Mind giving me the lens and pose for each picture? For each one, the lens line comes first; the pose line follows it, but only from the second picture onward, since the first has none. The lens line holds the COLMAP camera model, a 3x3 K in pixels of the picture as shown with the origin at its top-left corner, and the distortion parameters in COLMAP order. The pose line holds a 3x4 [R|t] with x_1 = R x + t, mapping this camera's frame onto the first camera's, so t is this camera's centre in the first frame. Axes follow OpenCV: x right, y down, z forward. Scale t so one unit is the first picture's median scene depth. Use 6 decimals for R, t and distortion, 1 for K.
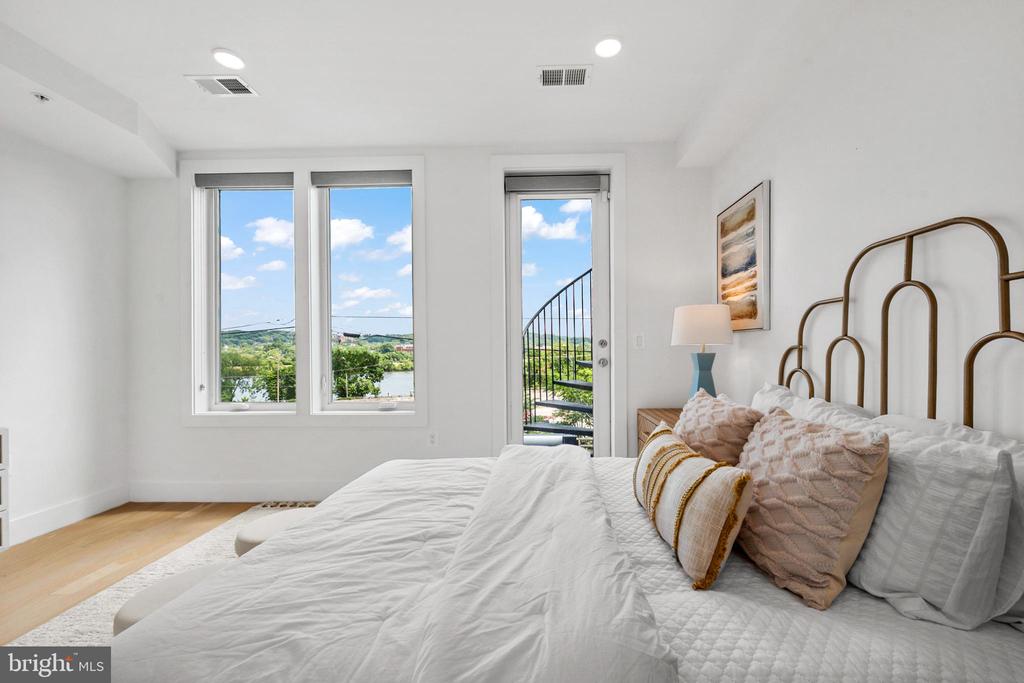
lens RADIAL K [[413.3, 0, 531.2], [0, 413.3, 351.9], [0, 0, 1]] dist [0.000128, 0.000899]
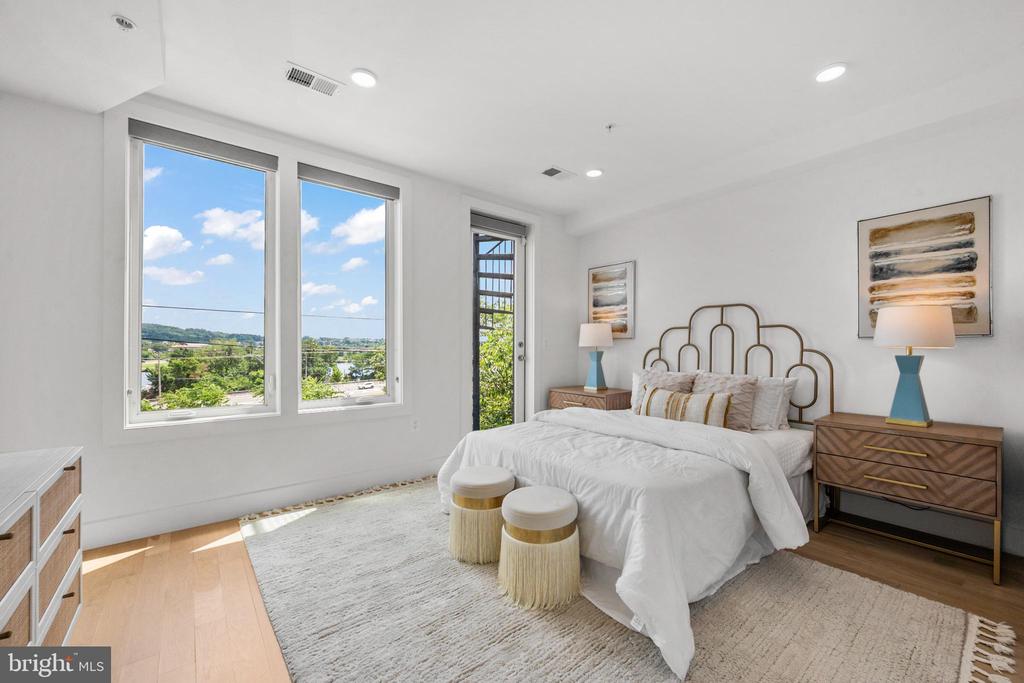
lens RADIAL K [[413.3, 0, 509.5], [0, 413.3, 349.1], [0, 0, 1]] dist [0.000128, 0.000899]
pose [[0.760228, 0.009122, 0.649592, -1.212459], [-0.005085, 0.999954, -0.008091, 0.011524], [-0.649636, 0.002847, 0.760240, -0.074726]]
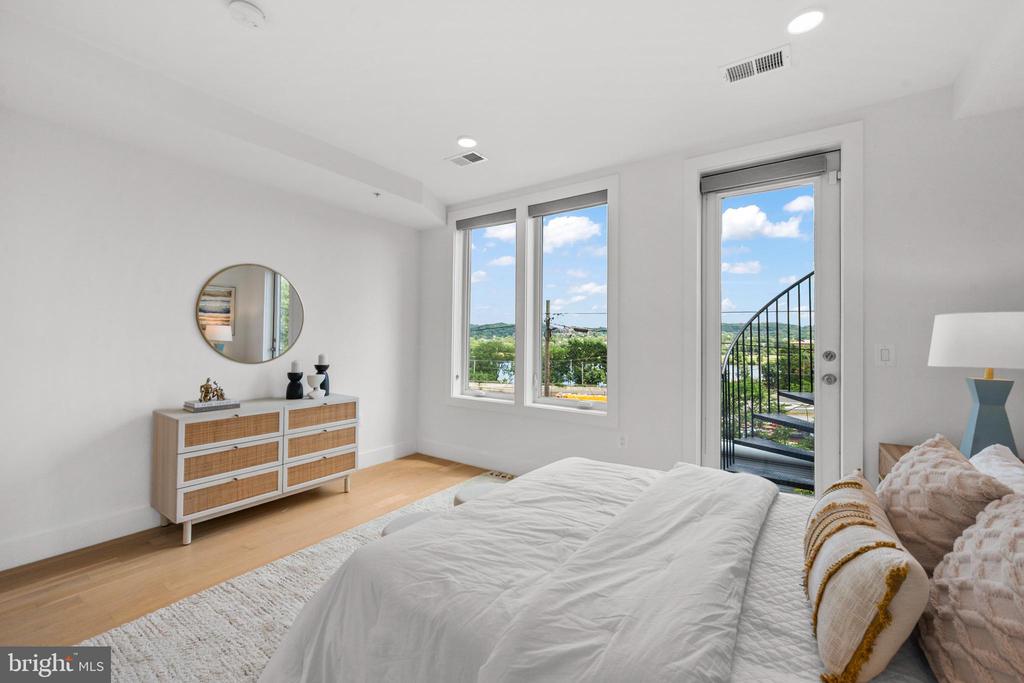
lens RADIAL K [[413.3, 0, 520.7], [0, 413.3, 336.9], [0, 0, 1]] dist [0.000128, 0.000899]
pose [[0.838935, 0.015394, -0.544014, 0.167277], [-0.023238, 0.999701, -0.007547, -0.058757], [0.543735, 0.018973, 0.839042, -0.033178]]
